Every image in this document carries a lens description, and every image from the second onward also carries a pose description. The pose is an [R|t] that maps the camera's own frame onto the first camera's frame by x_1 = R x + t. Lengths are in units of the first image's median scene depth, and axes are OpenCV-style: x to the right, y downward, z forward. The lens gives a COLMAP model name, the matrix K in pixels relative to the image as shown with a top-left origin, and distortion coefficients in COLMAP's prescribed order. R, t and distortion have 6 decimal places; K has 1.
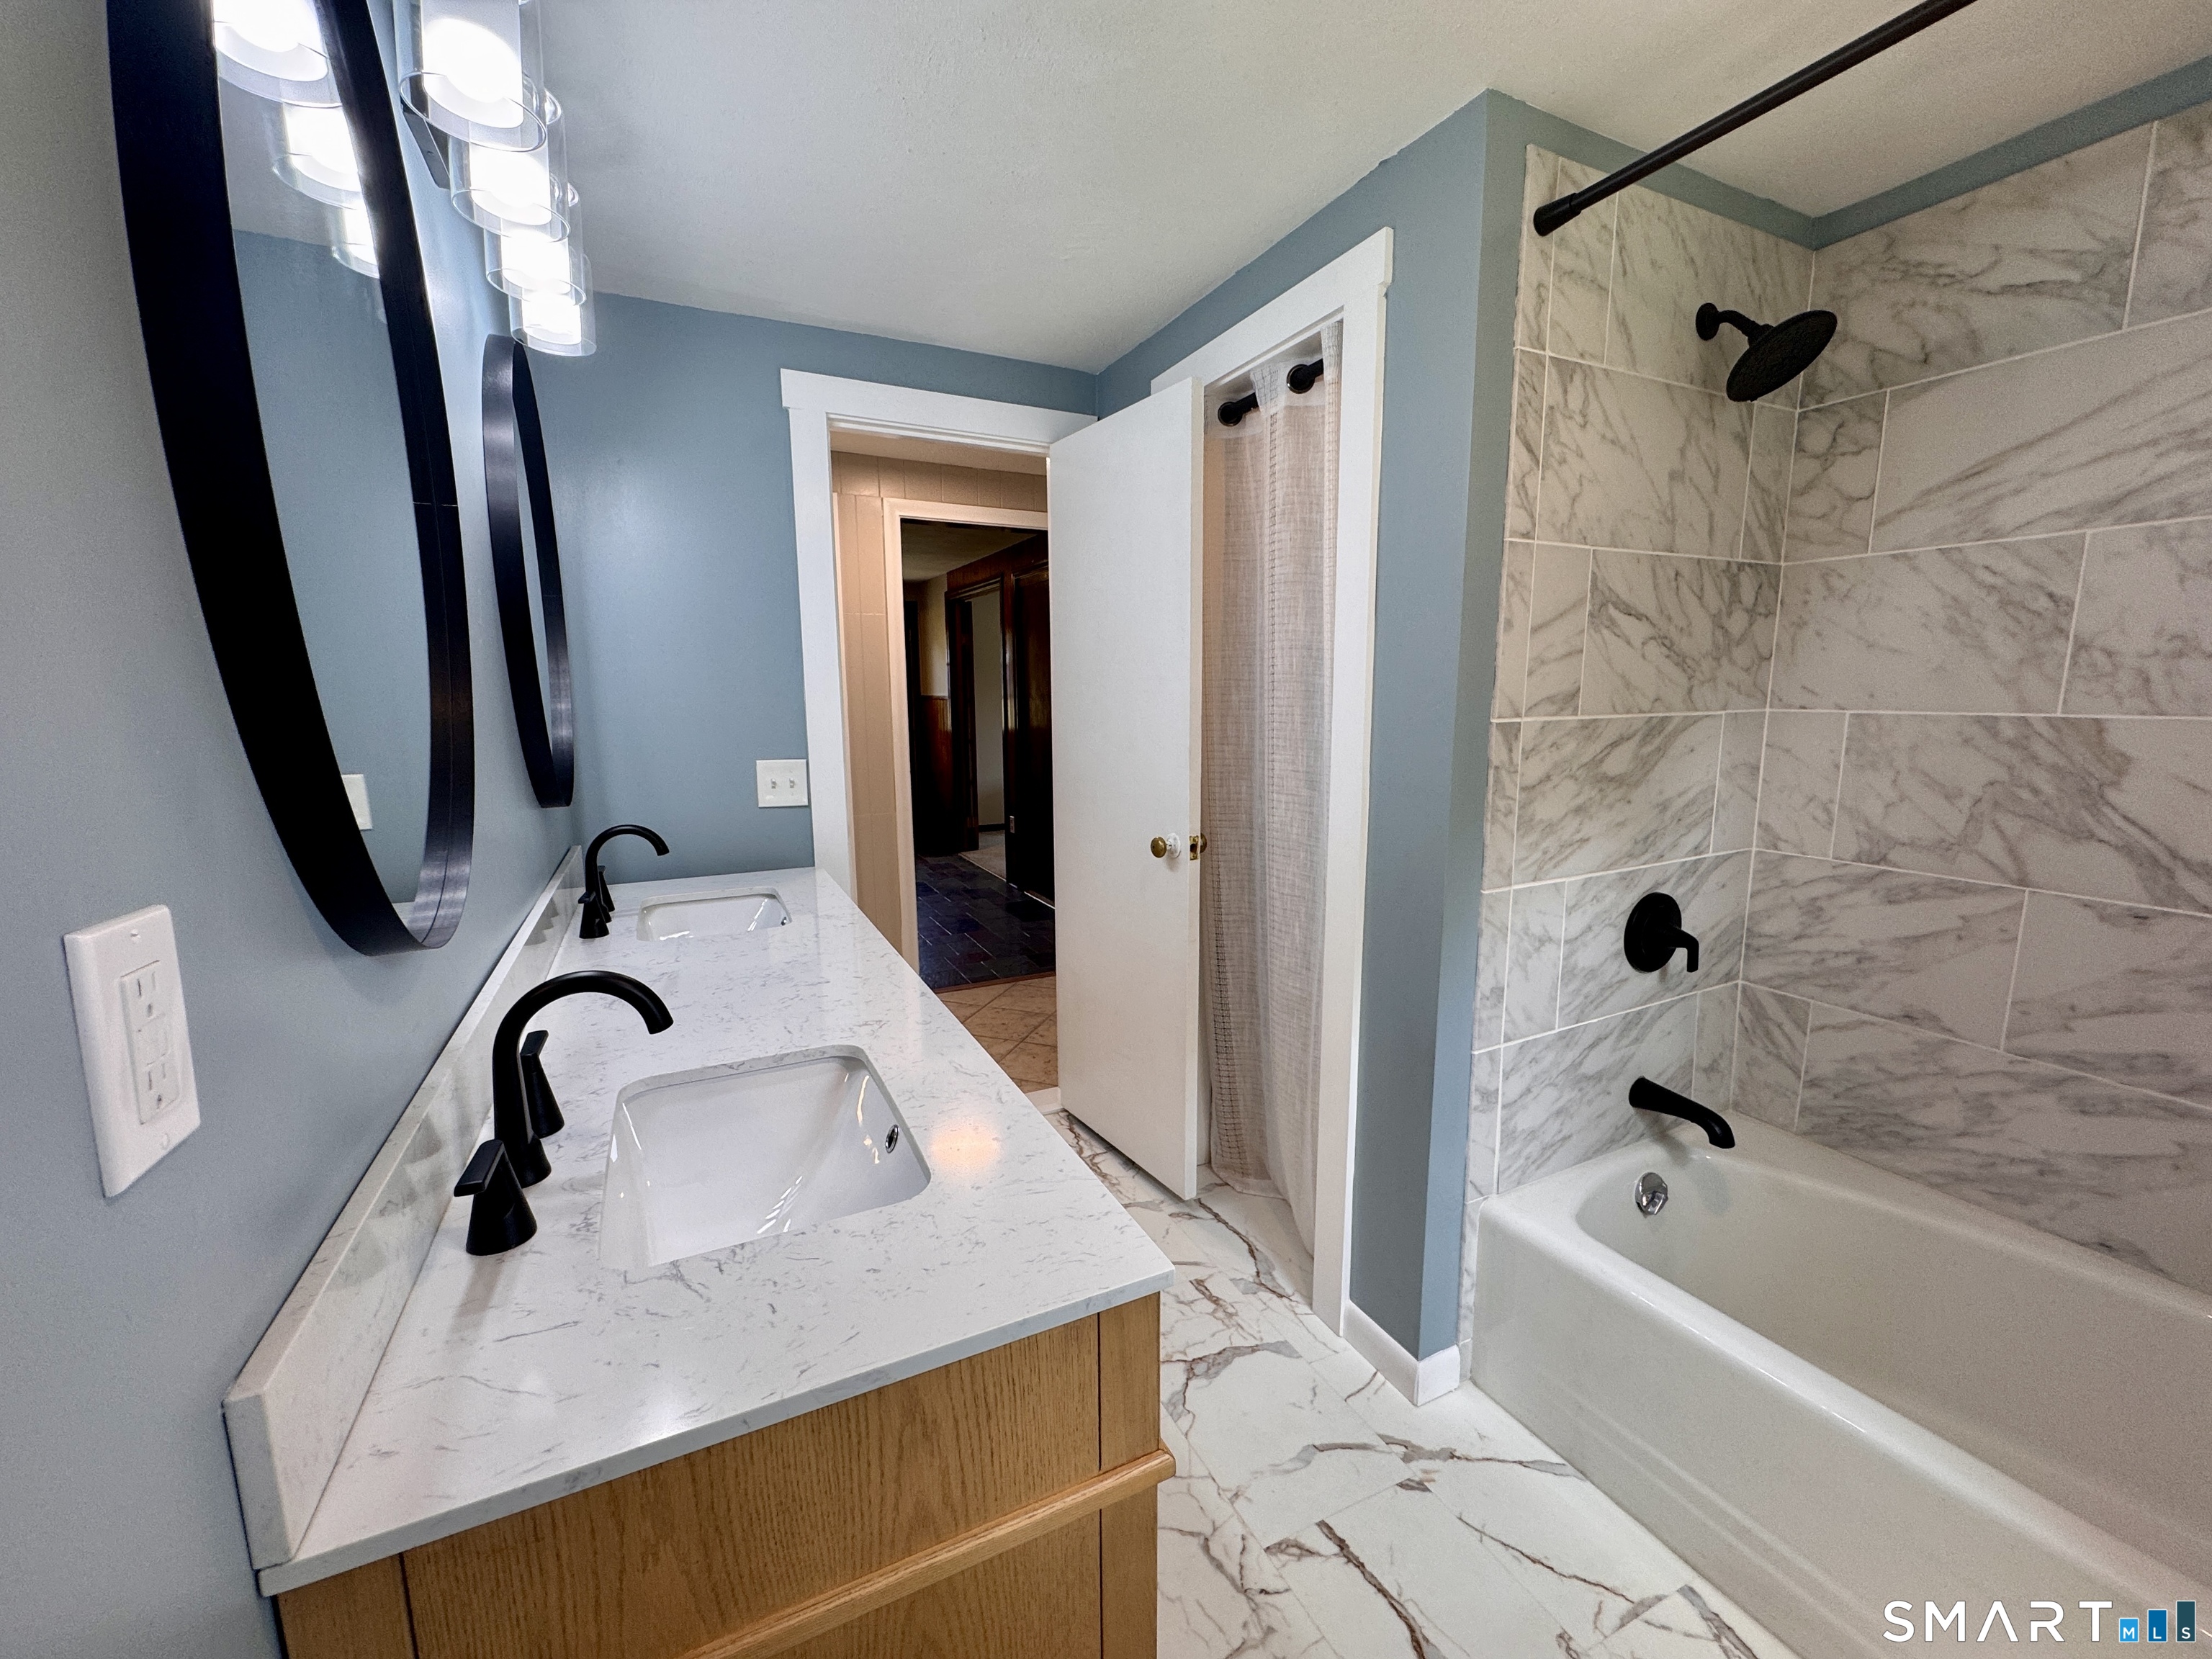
lens RADIAL K [[884.7, 0, 1099.2], [0, 884.7, 835.4], [0, 0, 1]] dist [-0.003759, 0.000387]
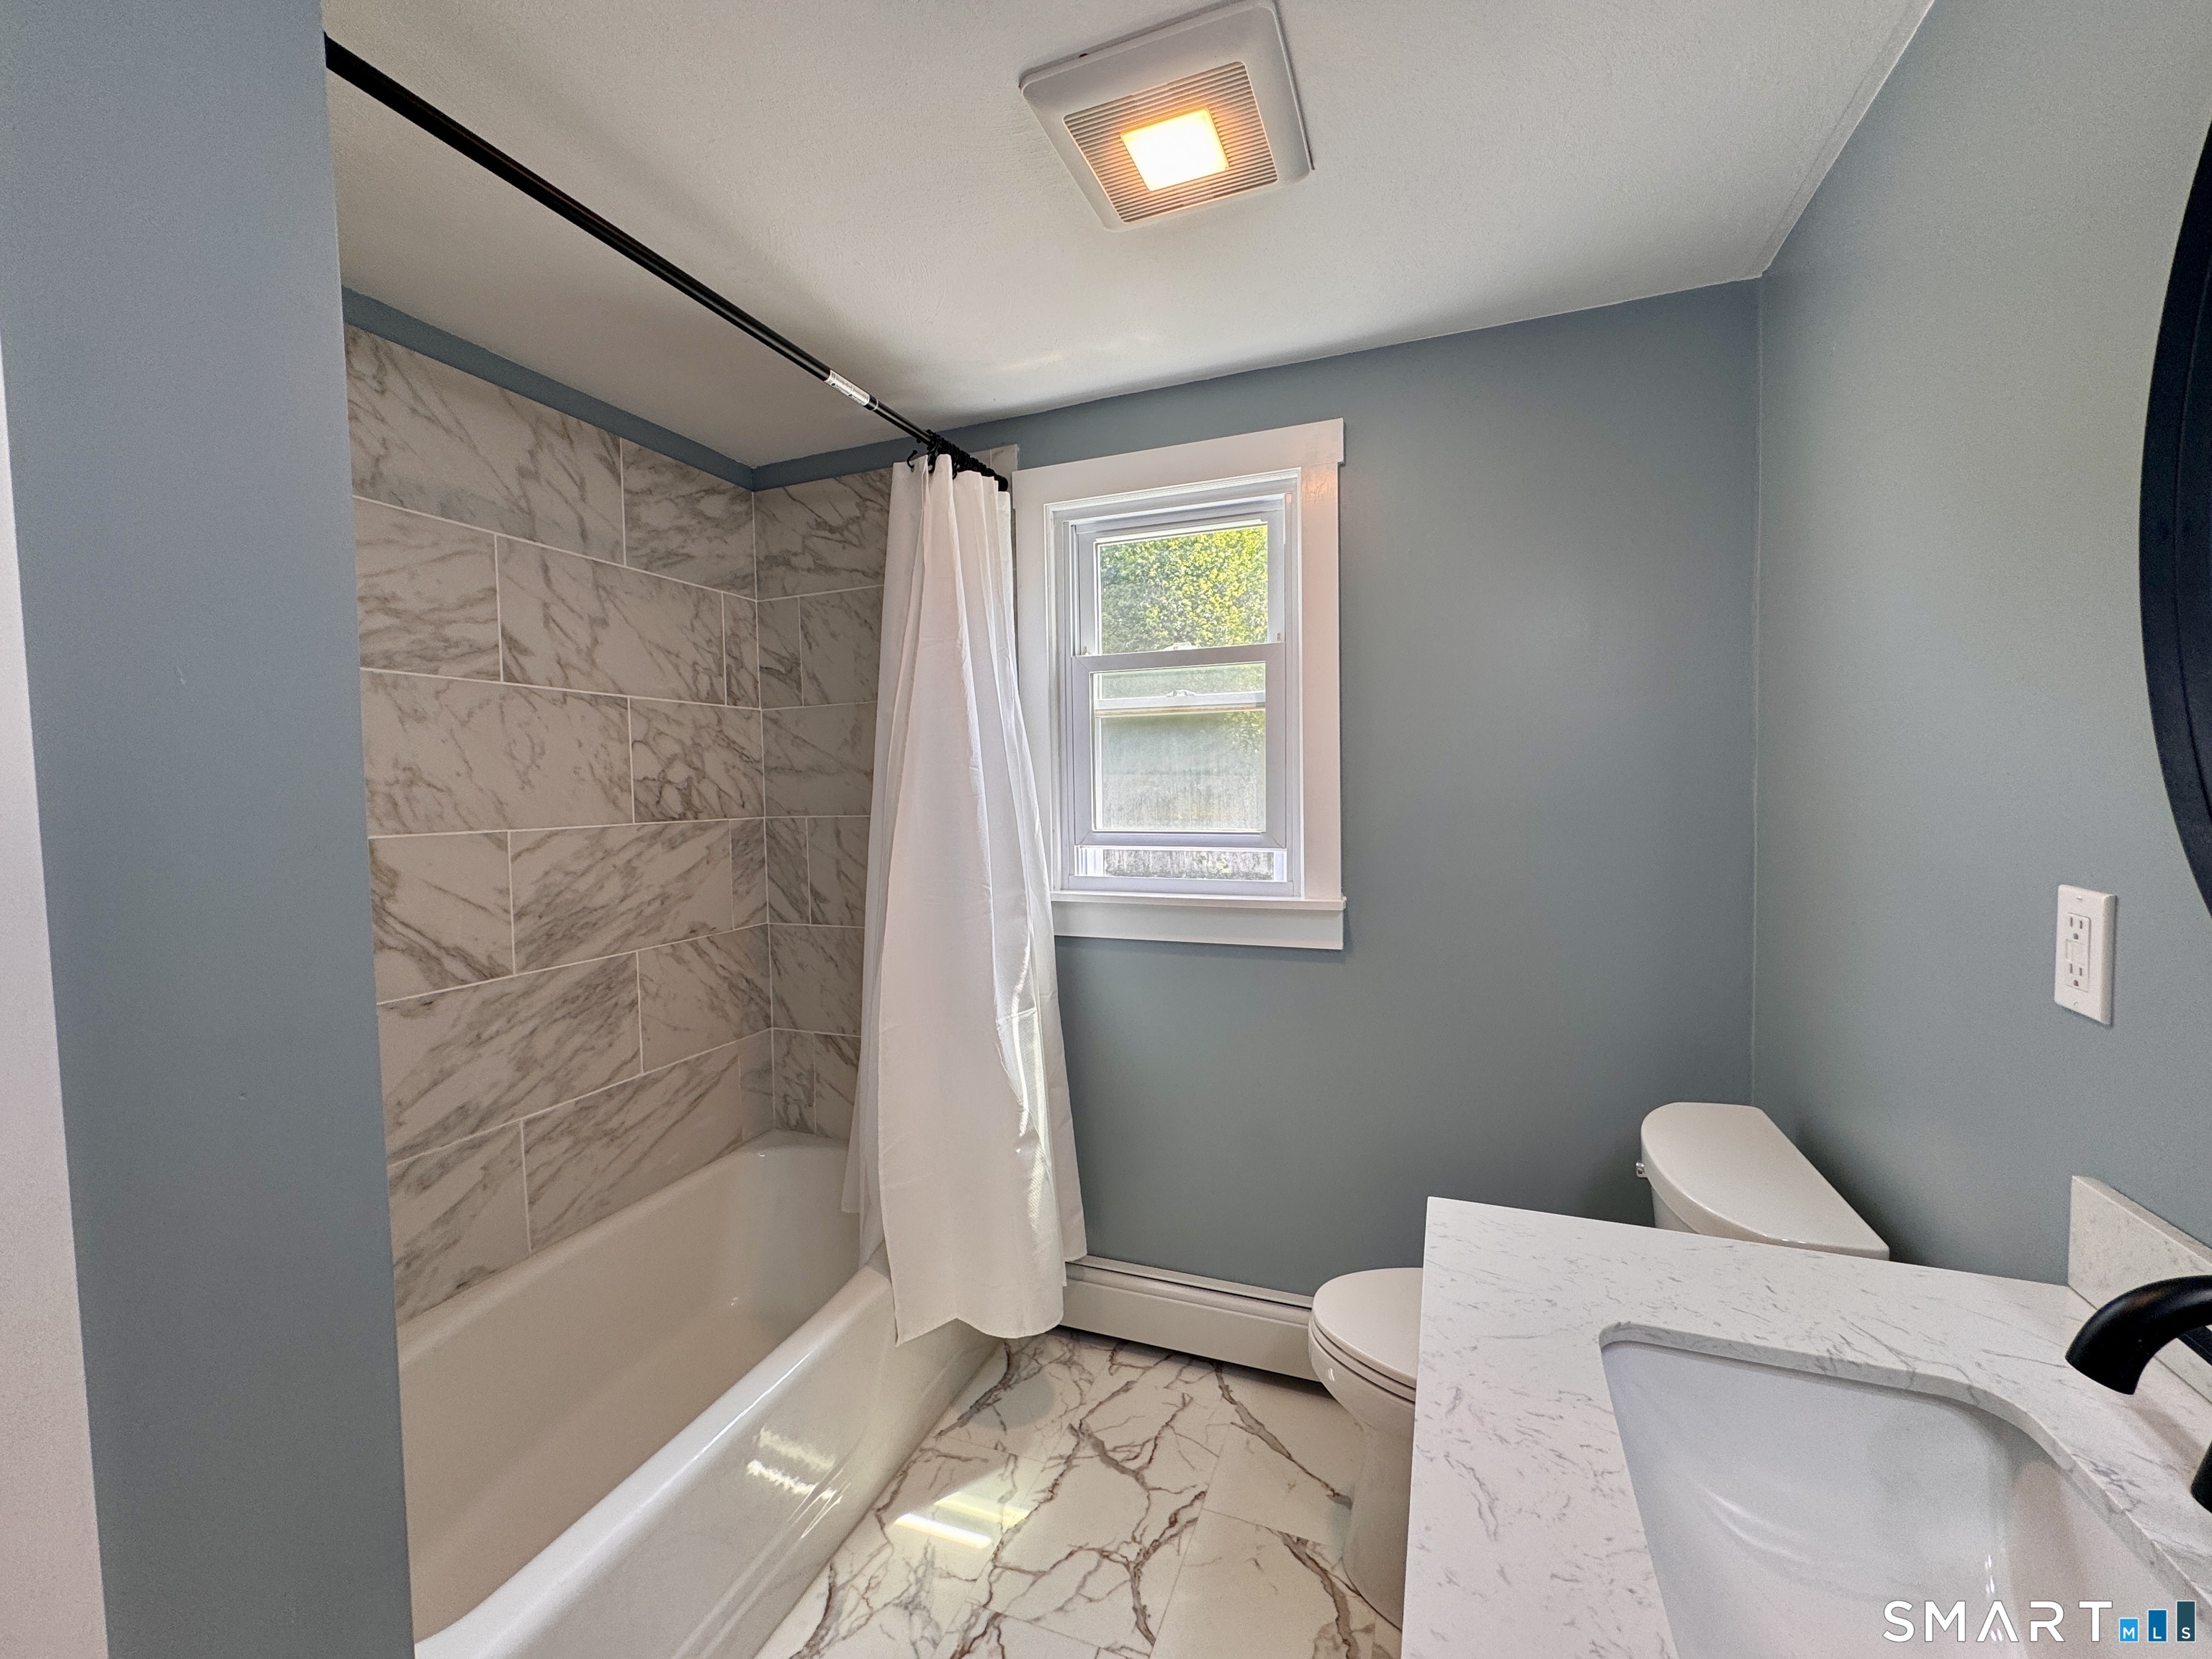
lens RADIAL K [[884.7, 0, 1110.5], [0, 884.7, 833.0], [0, 0, 1]] dist [-0.003759, 0.000387]
pose [[-0.688701, -0.018062, 0.724820, -0.292079], [0.139944, 0.977580, 0.157330, -0.188258], [-0.711412, 0.209788, -0.670733, 1.104347]]
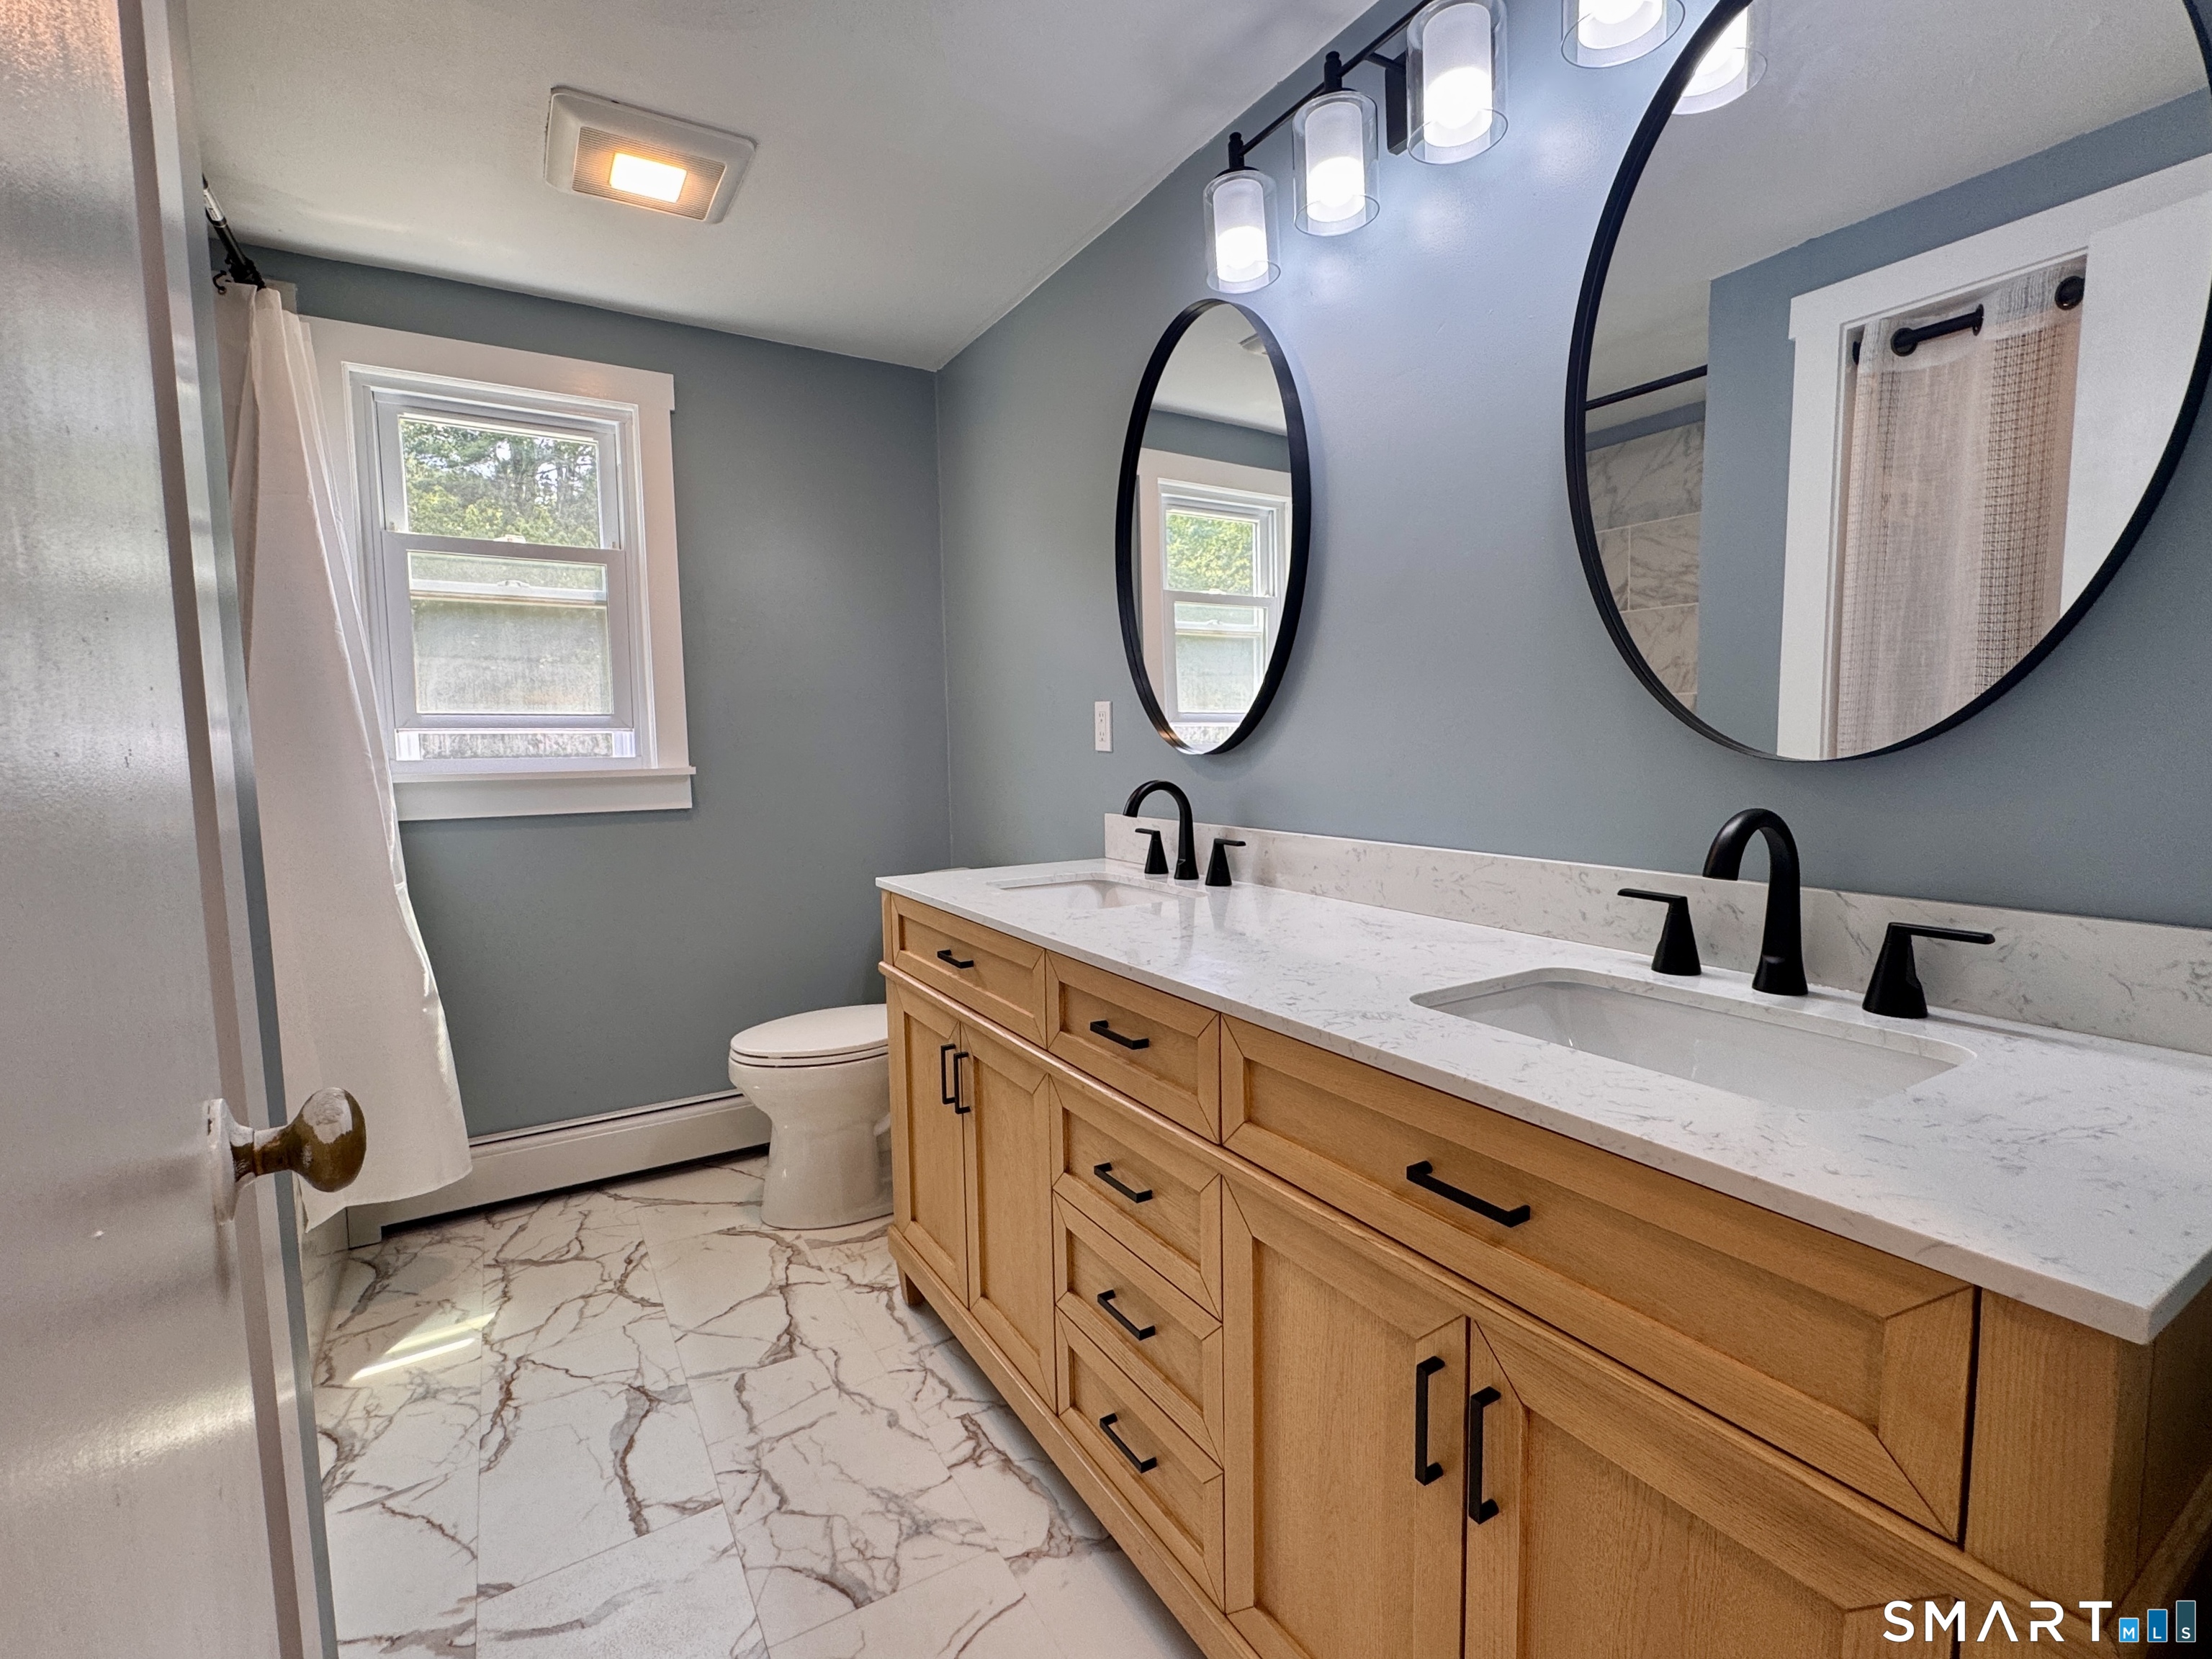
lens RADIAL K [[977.8, 0, 1112.7], [0, 977.8, 829.9], [0, 0, 1]] dist [-0.018179, 0.000238]
pose [[-0.993514, 0.030273, -0.109608, -0.146471], [0.001410, 0.967116, 0.254333, -0.179970], [0.113703, 0.252529, -0.960885, 1.885525]]
